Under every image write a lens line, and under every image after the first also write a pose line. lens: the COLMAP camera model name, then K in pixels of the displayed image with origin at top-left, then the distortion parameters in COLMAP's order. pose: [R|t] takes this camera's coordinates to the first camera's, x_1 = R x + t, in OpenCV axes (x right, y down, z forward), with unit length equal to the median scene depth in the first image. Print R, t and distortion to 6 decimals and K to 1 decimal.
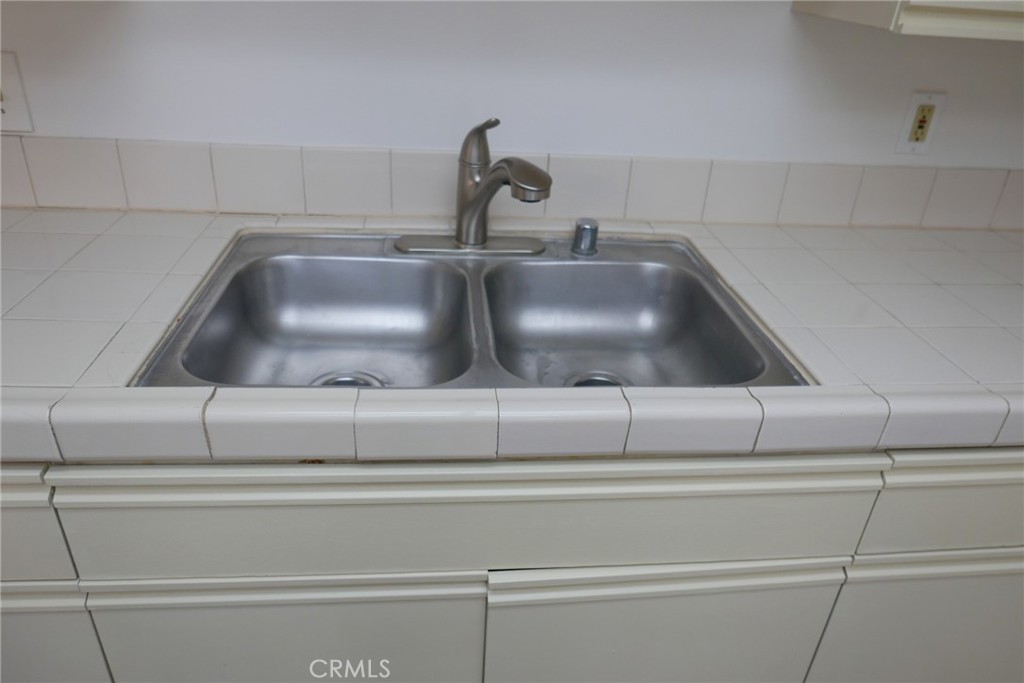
lens RADIAL K [[708.7, 0, 511.5], [0, 708.7, 342.0], [0, 0, 1]] dist [-0.012571, -0.003569]
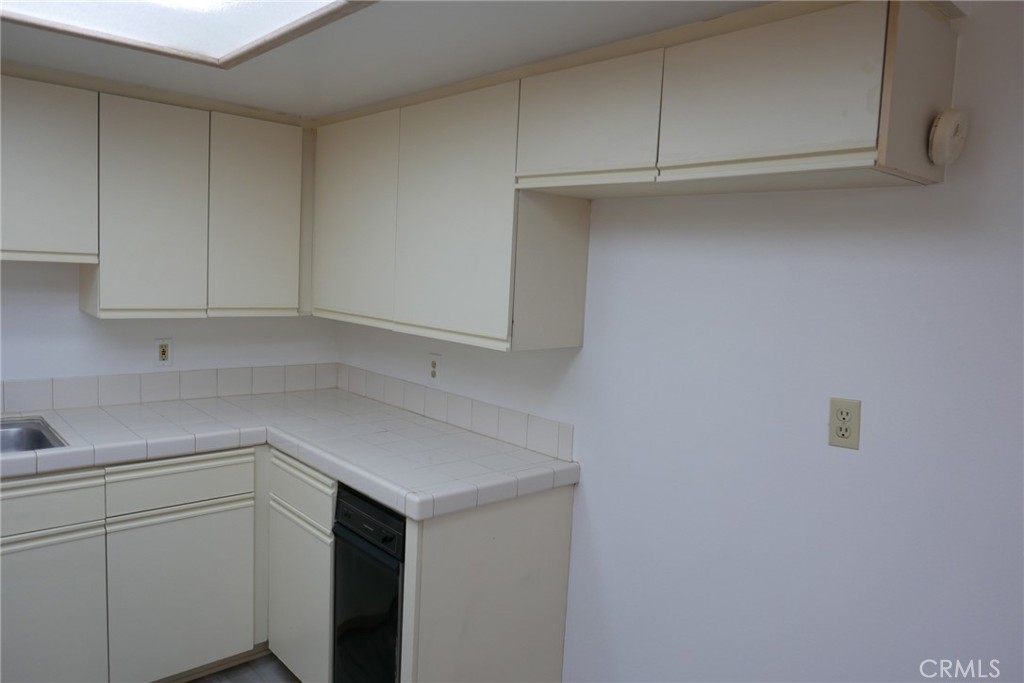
lens RADIAL K [[708.7, 0, 511.5], [0, 708.7, 340.6], [0, 0, 1]] dist [-0.012571, -0.003569]
pose [[0.804052, -0.069328, 0.590503, 0.158129], [0.272353, 0.925796, -0.262154, 0.531983], [-0.528511, 0.371611, 0.763270, -1.276727]]
